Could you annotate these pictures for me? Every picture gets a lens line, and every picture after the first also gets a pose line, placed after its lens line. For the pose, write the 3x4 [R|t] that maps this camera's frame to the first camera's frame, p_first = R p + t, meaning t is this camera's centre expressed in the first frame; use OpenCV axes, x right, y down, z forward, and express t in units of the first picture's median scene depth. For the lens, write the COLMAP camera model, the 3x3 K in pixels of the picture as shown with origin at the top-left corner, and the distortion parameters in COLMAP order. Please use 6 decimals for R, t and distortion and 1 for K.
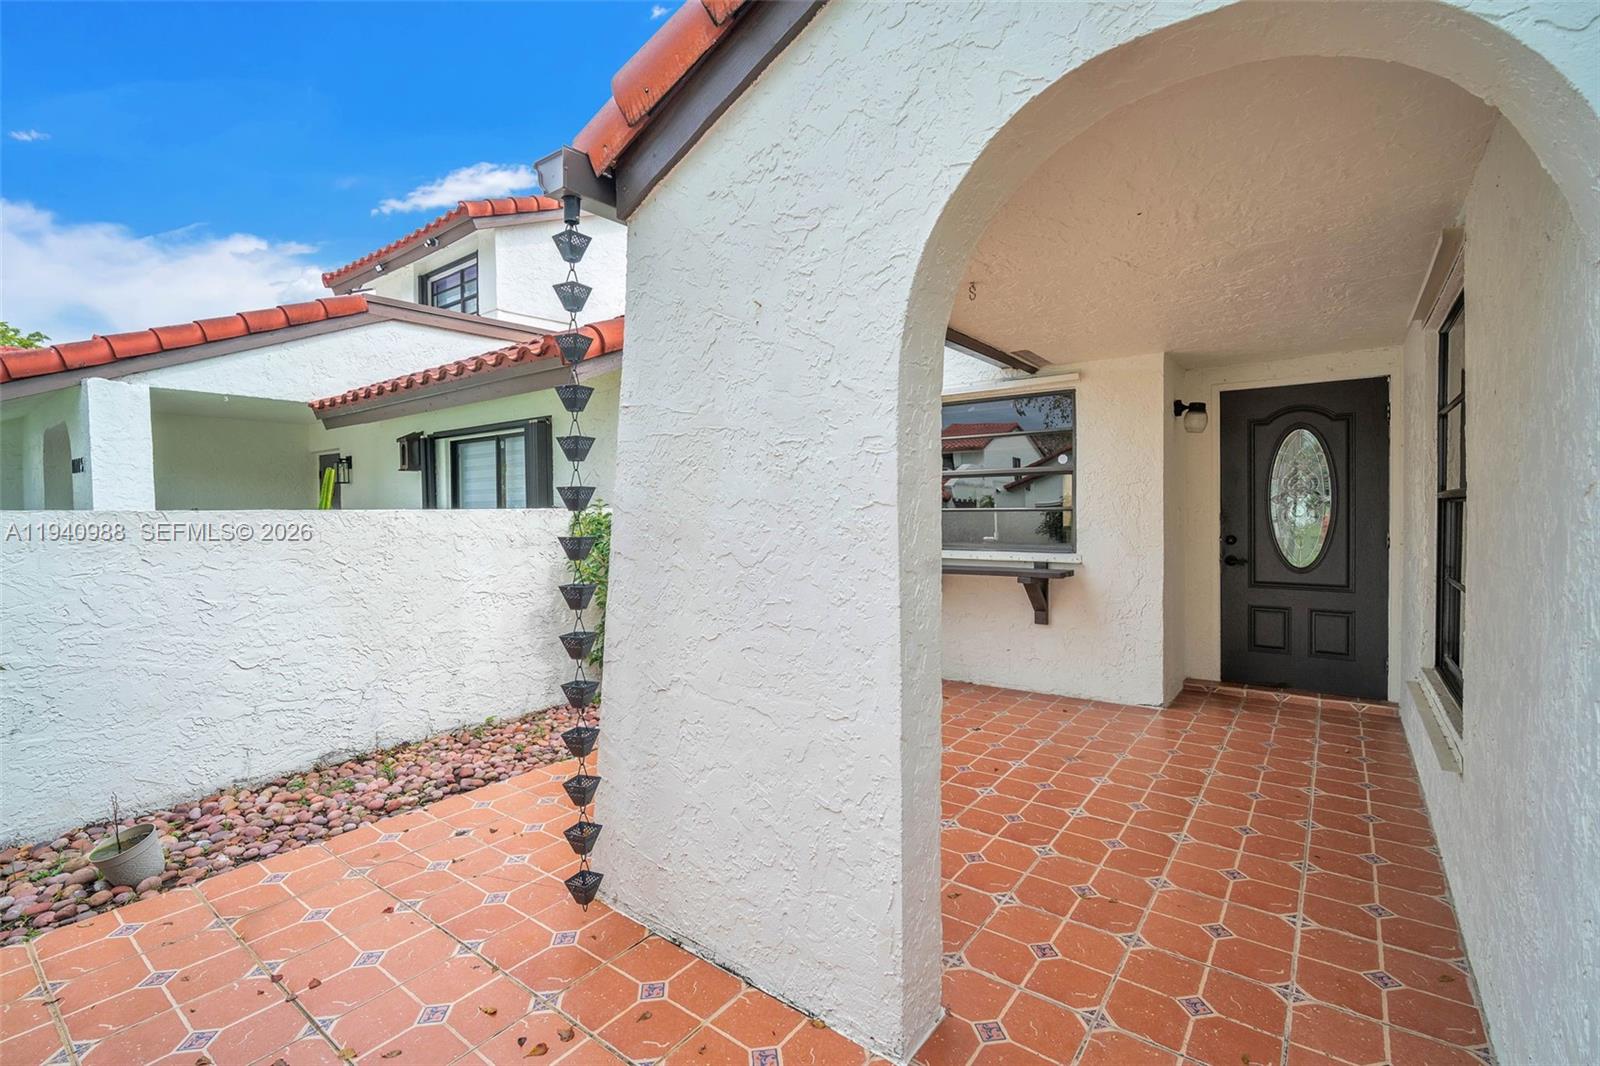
lens RADIAL K [[719.2, 0, 794.6], [0, 719.2, 504.6], [0, 0, 1]] dist [-0.002057, -0.000250]
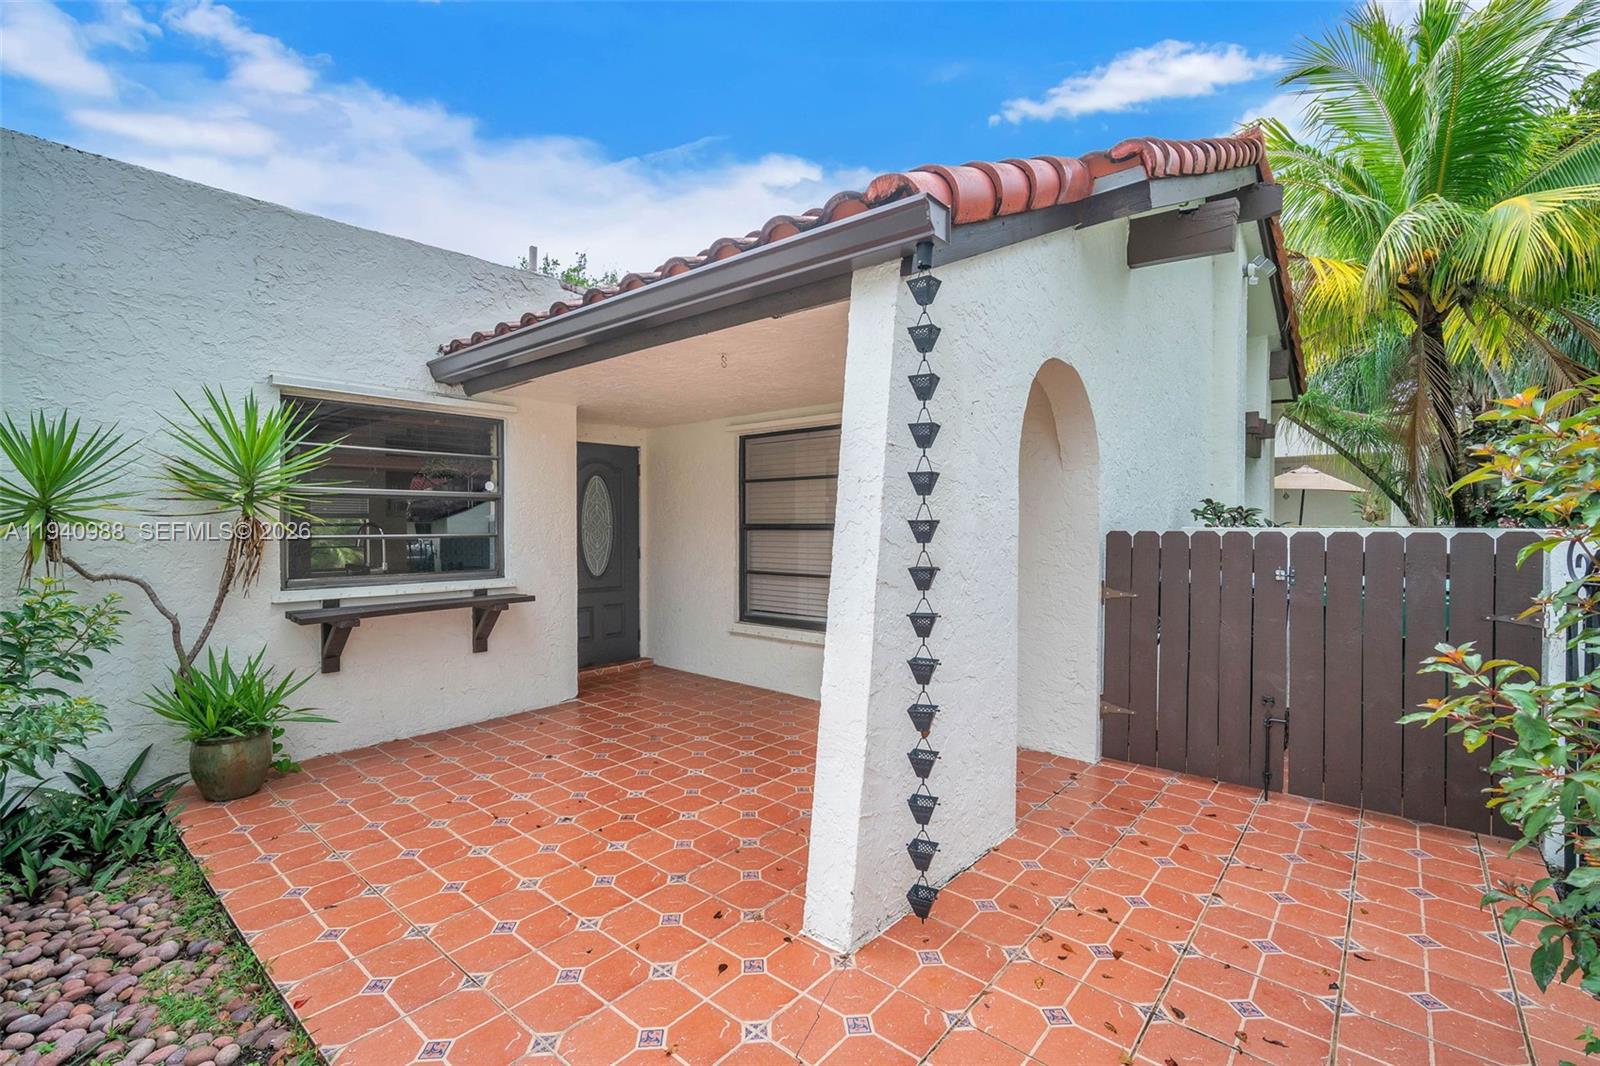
lens RADIAL K [[713.5, 0, 795.2], [0, 713.5, 539.0], [0, 0, 1]] dist [-0.003728, -0.000250]
pose [[0.054105, -0.018170, 0.998370, -0.704229], [-0.004885, 0.999818, 0.018462, -0.011113], [-0.998523, -0.005876, 0.054007, 0.597253]]
